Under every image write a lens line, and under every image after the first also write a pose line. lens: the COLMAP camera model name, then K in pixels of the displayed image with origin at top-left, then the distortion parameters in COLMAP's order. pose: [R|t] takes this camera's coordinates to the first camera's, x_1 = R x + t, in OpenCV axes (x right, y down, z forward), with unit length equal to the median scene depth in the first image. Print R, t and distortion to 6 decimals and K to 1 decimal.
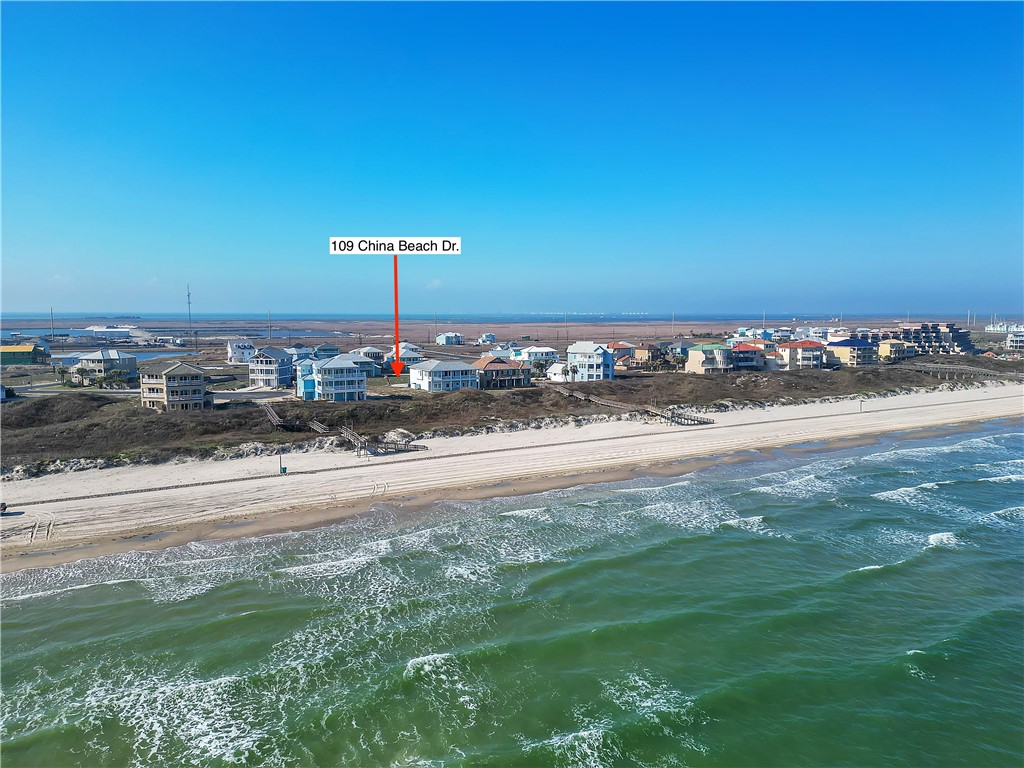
lens RADIAL K [[713.0, 0, 514.2], [0, 713.0, 385.5], [0, 0, 1]] dist [0.101327, -0.113110]
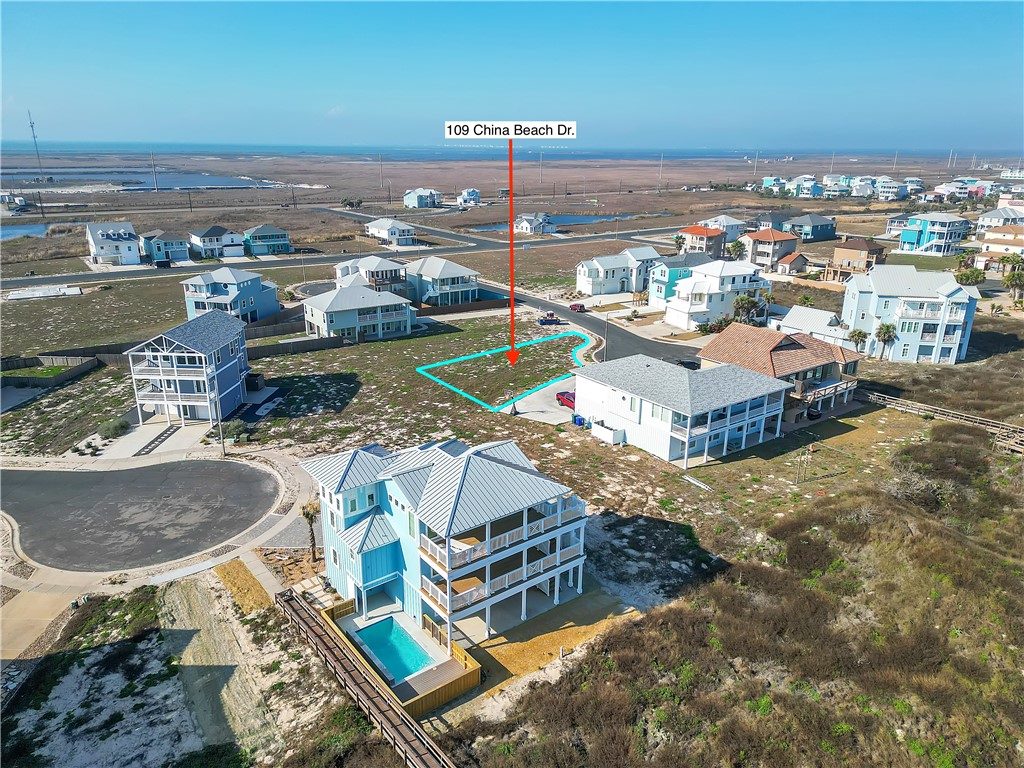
lens RADIAL K [[713.0, 0, 514.2], [0, 713.0, 385.5], [0, 0, 1]] dist [0.101327, -0.113110]
pose [[0.992863, -0.031043, 0.115148, -0.230833], [0.005074, 0.975648, 0.219282, -0.105342], [-0.119152, -0.217133, 0.968843, 0.655509]]
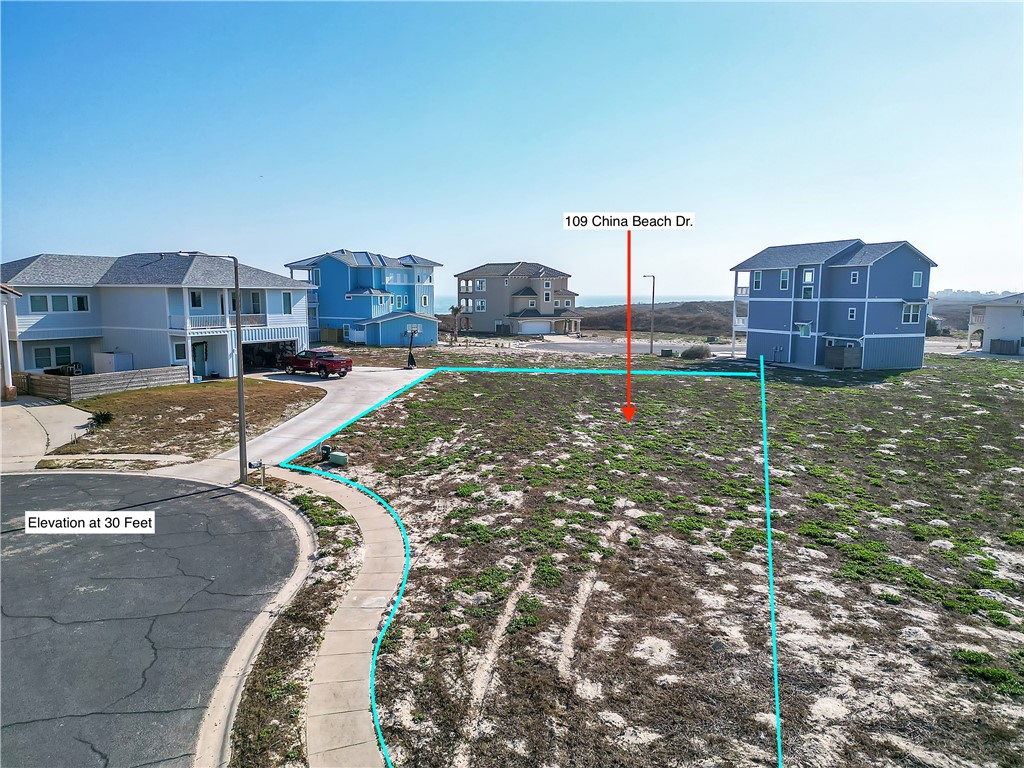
lens RADIAL K [[713.0, 0, 514.2], [0, 713.0, 385.5], [0, 0, 1]] dist [0.101327, -0.113110]
pose [[-0.846914, 0.064171, -0.527844, -0.077648], [-0.058405, 0.975458, 0.212299, -0.051122], [0.528513, 0.210628, -0.822381, 1.285714]]
